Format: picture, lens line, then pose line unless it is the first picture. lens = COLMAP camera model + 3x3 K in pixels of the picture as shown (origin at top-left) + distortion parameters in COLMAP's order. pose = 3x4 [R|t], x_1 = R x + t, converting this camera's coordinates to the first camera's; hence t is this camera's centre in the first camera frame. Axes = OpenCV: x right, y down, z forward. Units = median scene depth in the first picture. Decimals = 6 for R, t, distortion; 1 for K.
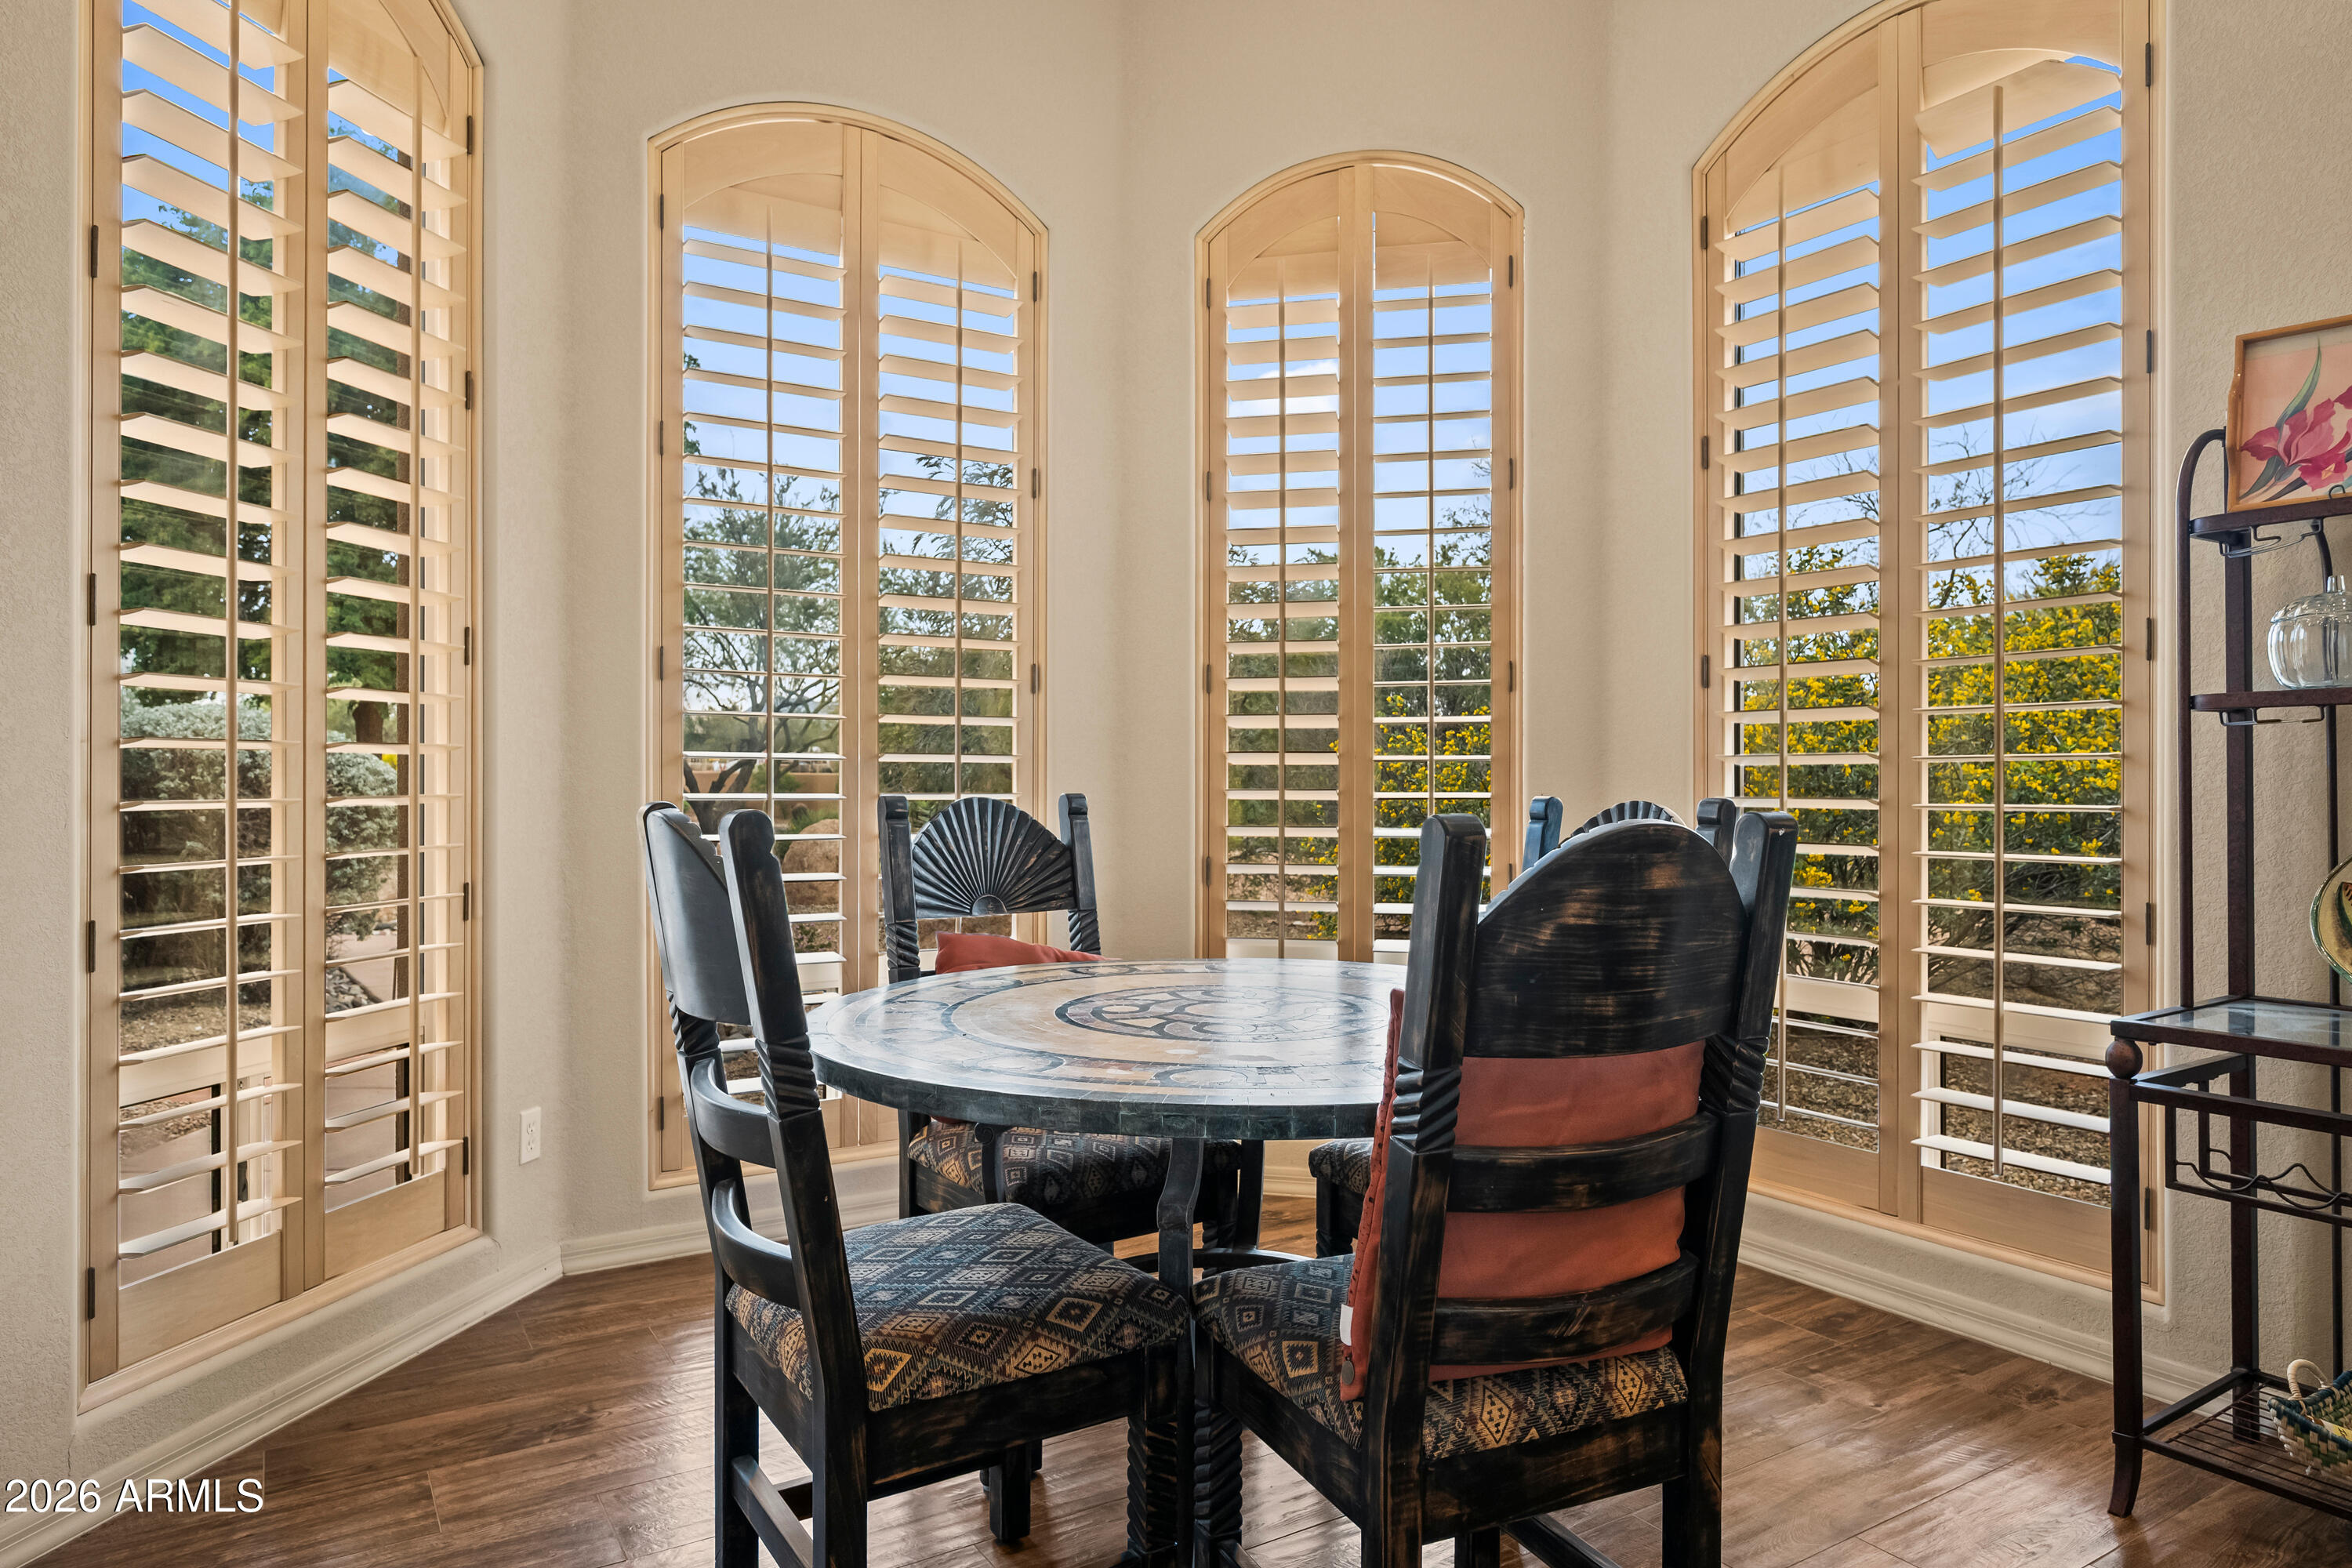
lens RADIAL K [[1378.6, 0, 1176.4], [0, 1378.6, 794.6], [0, 0, 1]] dist [0.004722, -0.002480]
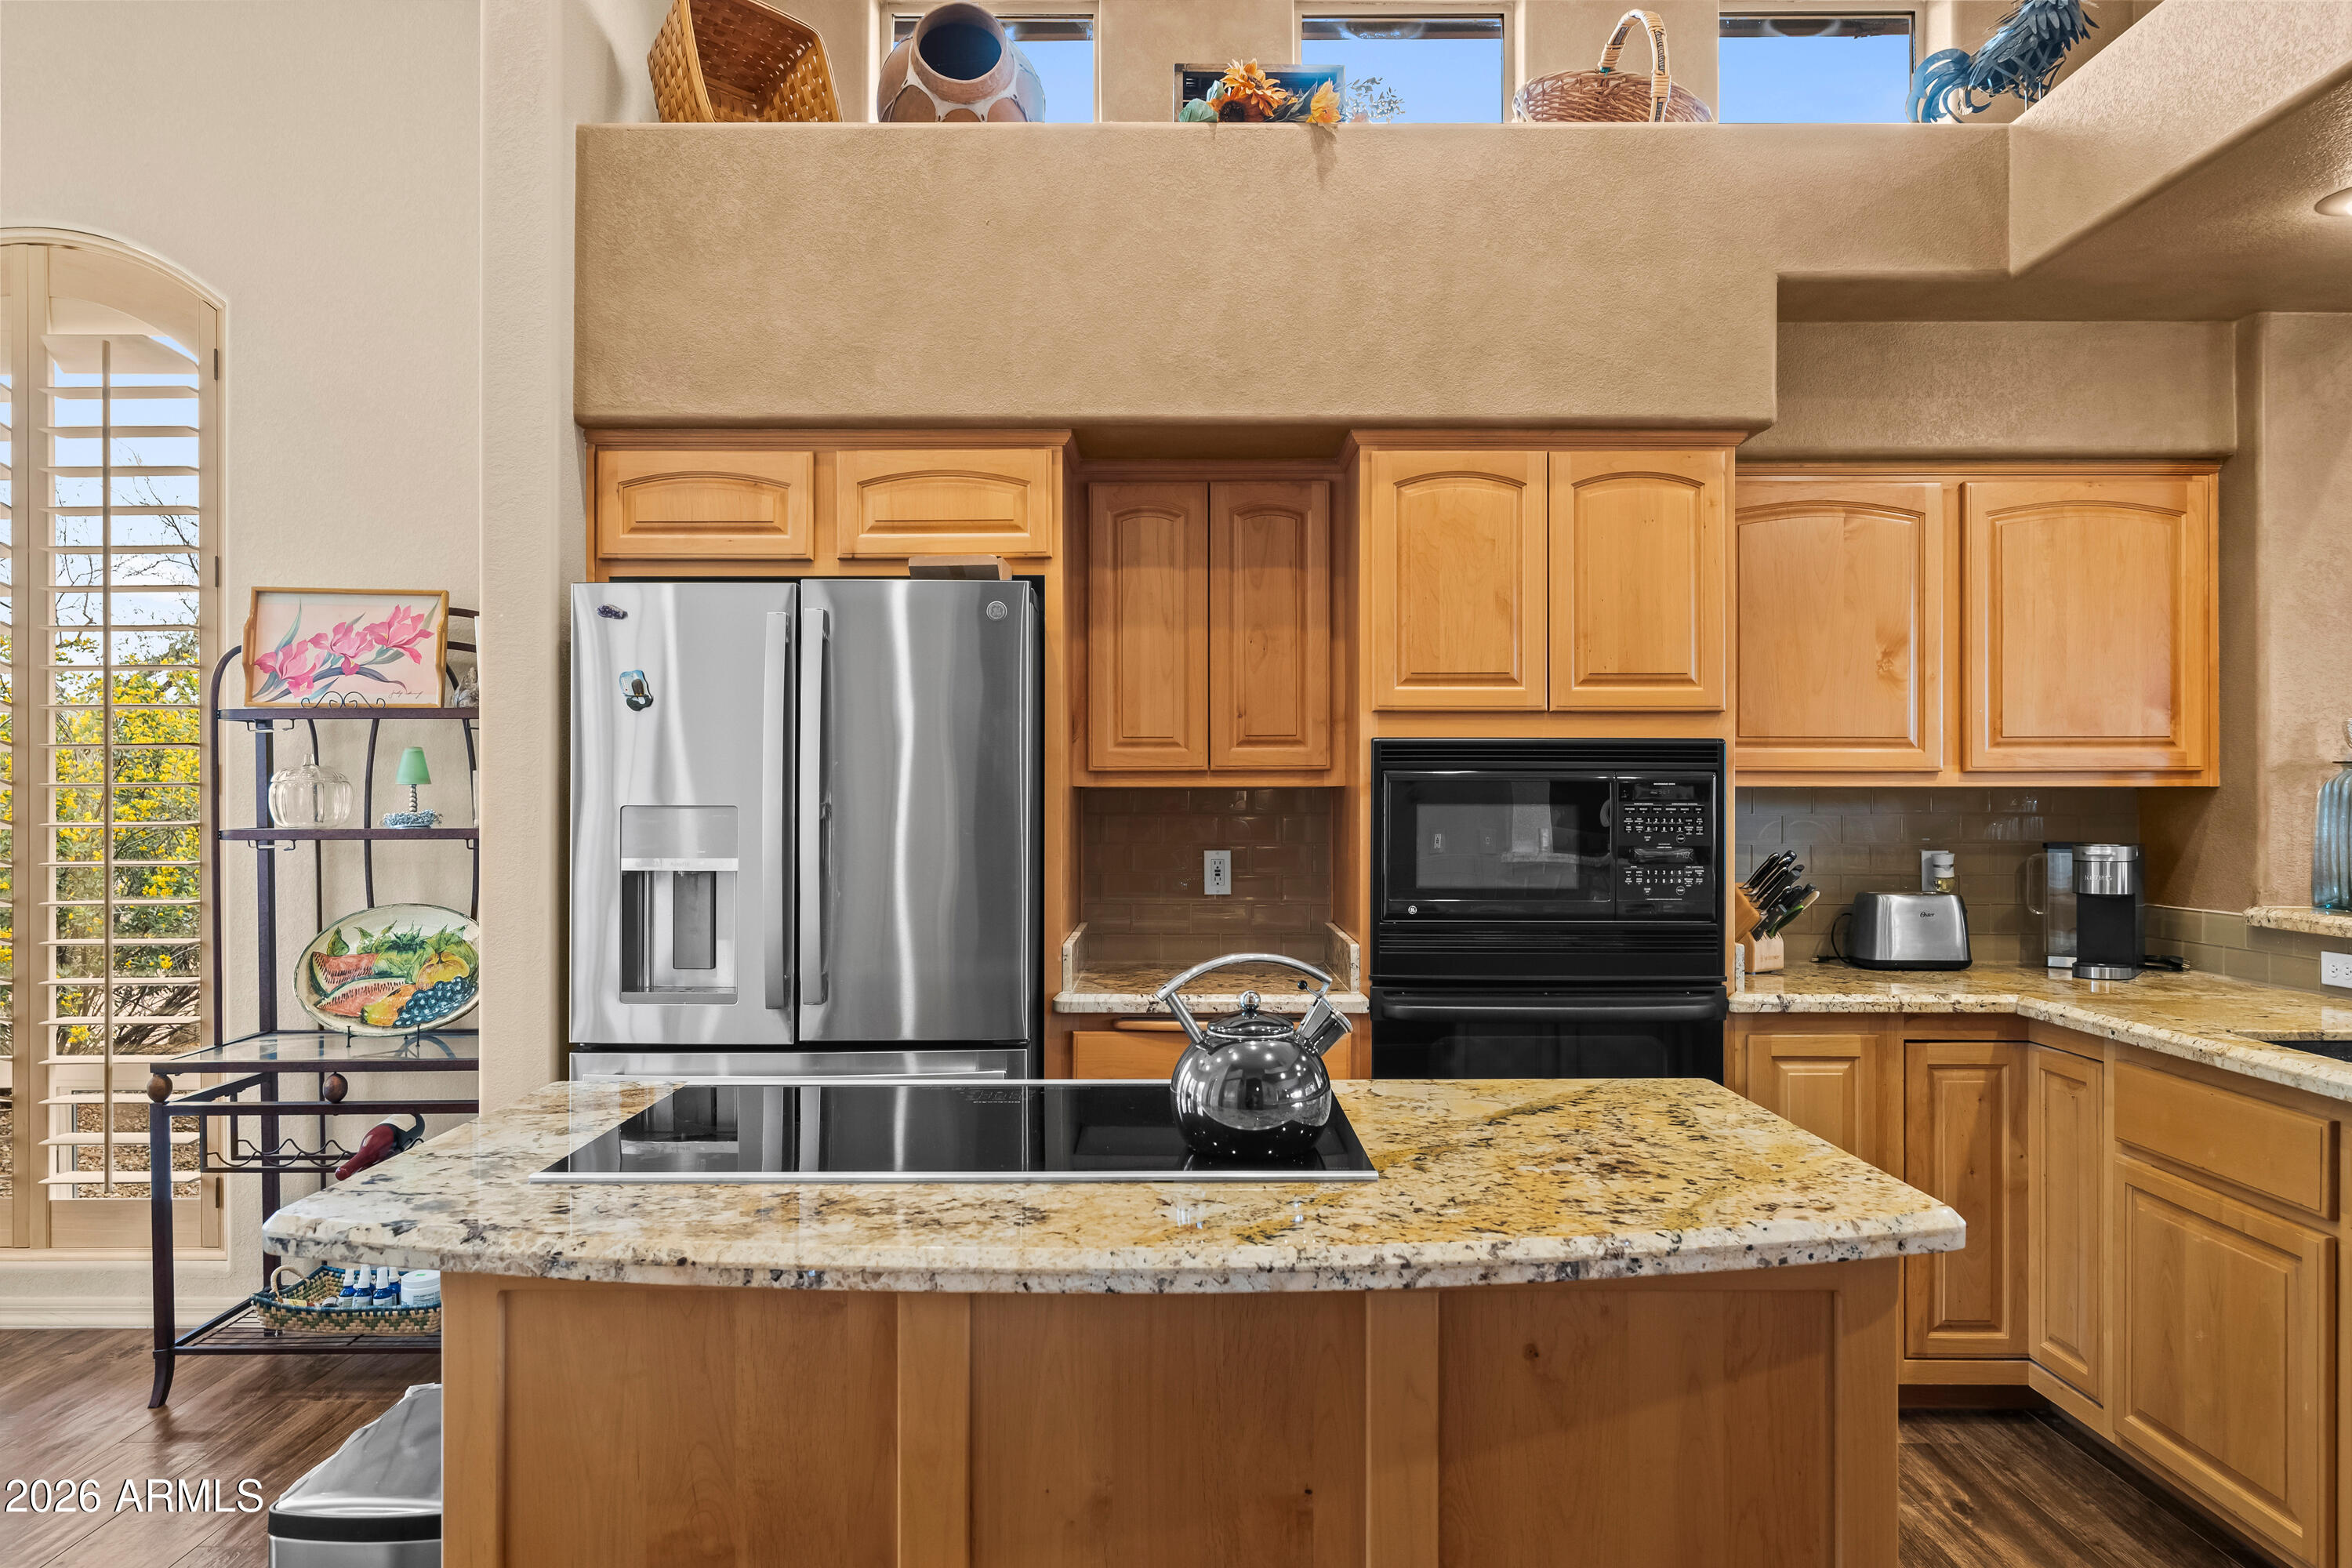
lens RADIAL K [[1543.7, 0, 1177.7], [0, 1543.7, 795.8], [0, 0, 1]] dist [-0.001229, 0.000439]
pose [[0.536060, 0.000552, 0.844180, -0.092802], [0.006408, 0.999968, -0.004722, -0.092011], [-0.844156, 0.007941, 0.536040, -0.706555]]
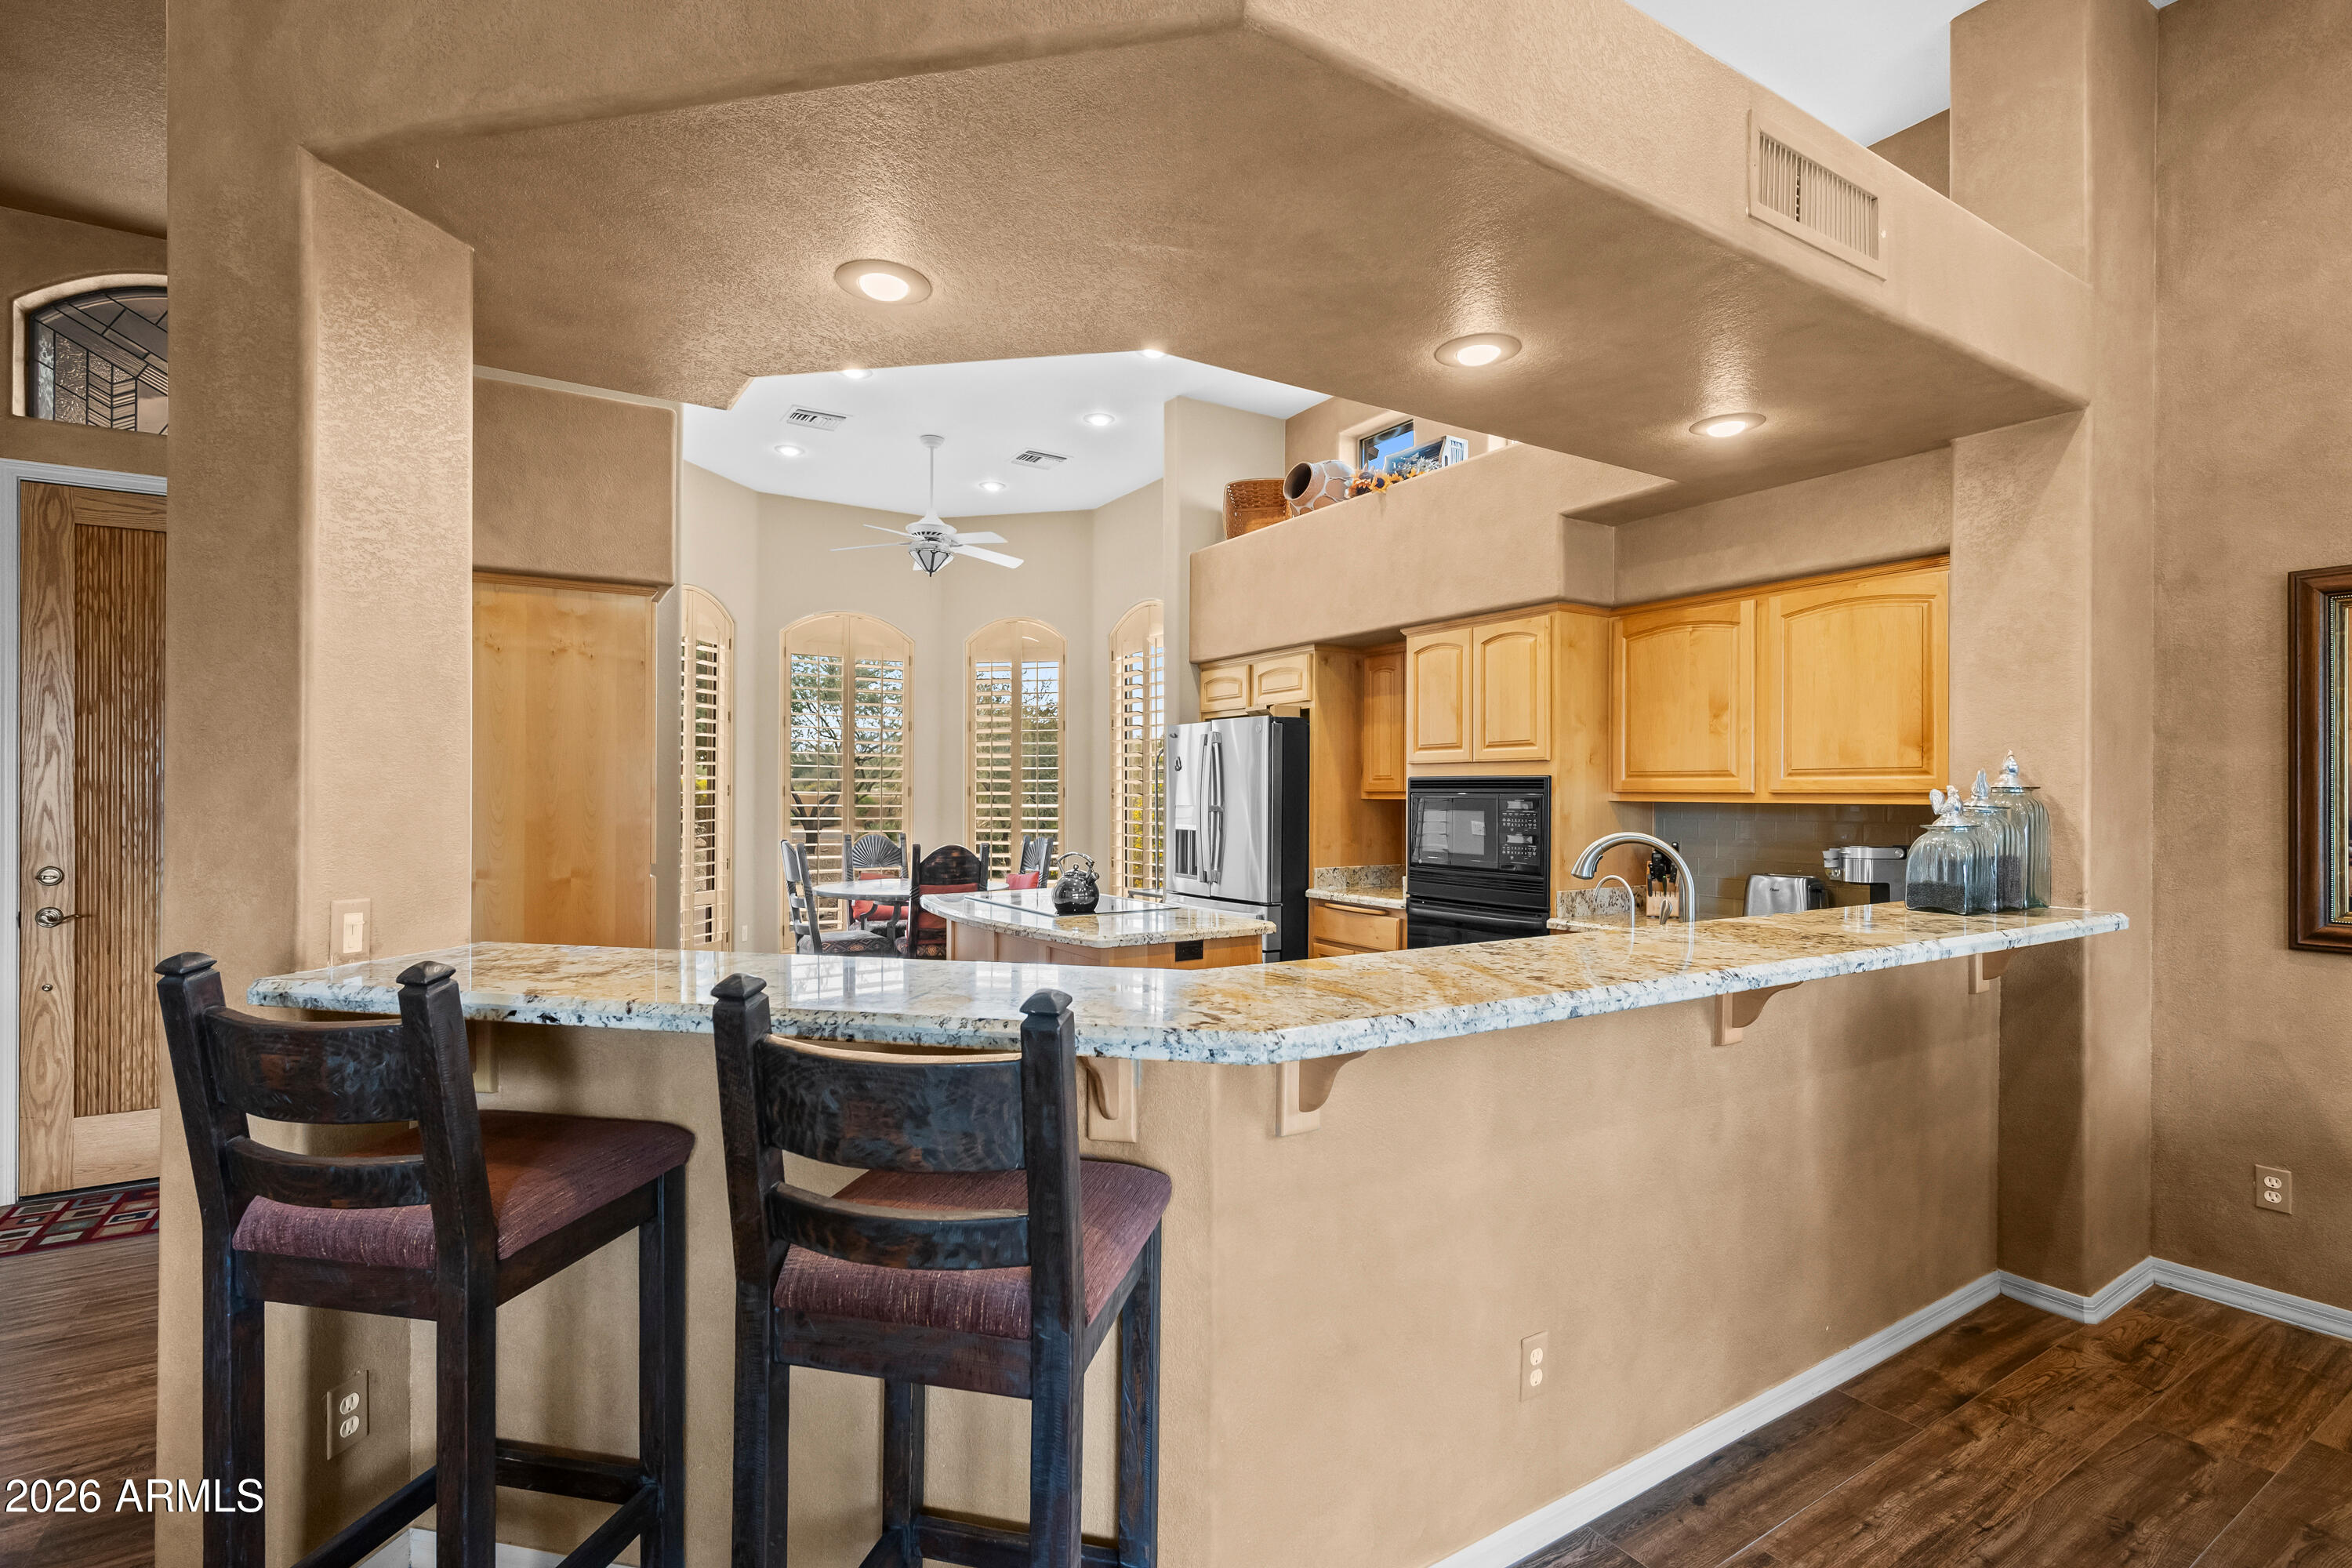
lens RADIAL K [[1089.9, 0, 1186.0], [0, 1089.9, 791.2], [0, 0, 1]] dist [-0.003925, 0.000635]
pose [[0.999978, 0.005208, 0.004086, 0.784880], [-0.005169, 0.999943, -0.009317, -0.102115], [-0.004135, 0.009295, 0.999948, -2.178051]]
